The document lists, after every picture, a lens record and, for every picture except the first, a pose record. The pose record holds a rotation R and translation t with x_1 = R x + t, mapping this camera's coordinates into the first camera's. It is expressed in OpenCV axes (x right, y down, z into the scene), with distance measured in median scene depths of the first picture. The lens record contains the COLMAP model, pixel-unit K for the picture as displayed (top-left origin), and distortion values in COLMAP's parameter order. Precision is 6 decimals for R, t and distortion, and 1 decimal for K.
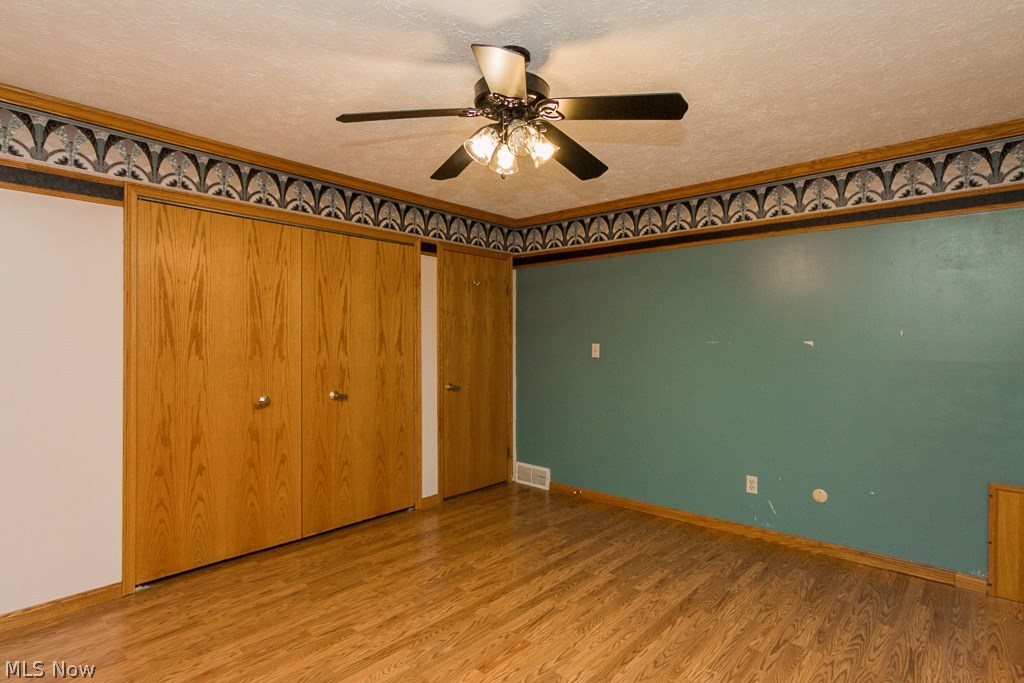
lens RADIAL K [[530.2, 0, 516.1], [0, 530.2, 343.6], [0, 0, 1]] dist [0.003591, 0.001433]
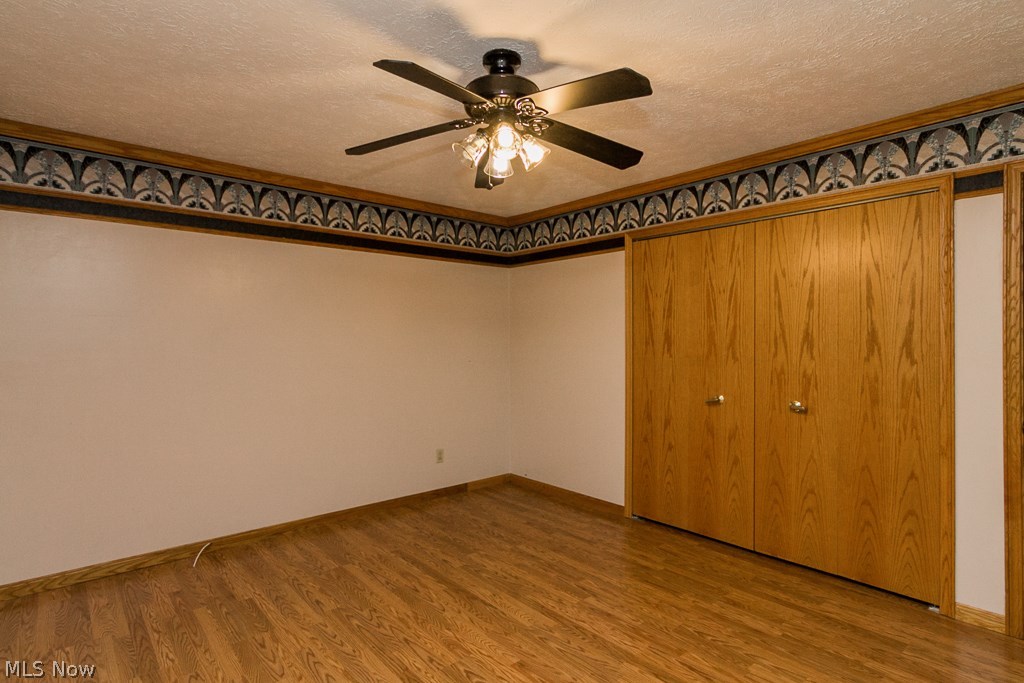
lens RADIAL K [[530.2, 0, 513.1], [0, 530.2, 345.0], [0, 0, 1]] dist [0.003591, 0.001433]
pose [[-0.122212, 0.006272, -0.992484, 0.621411], [-0.004524, 0.999966, 0.006877, -0.004838], [0.992494, 0.005330, -0.122179, 0.731057]]
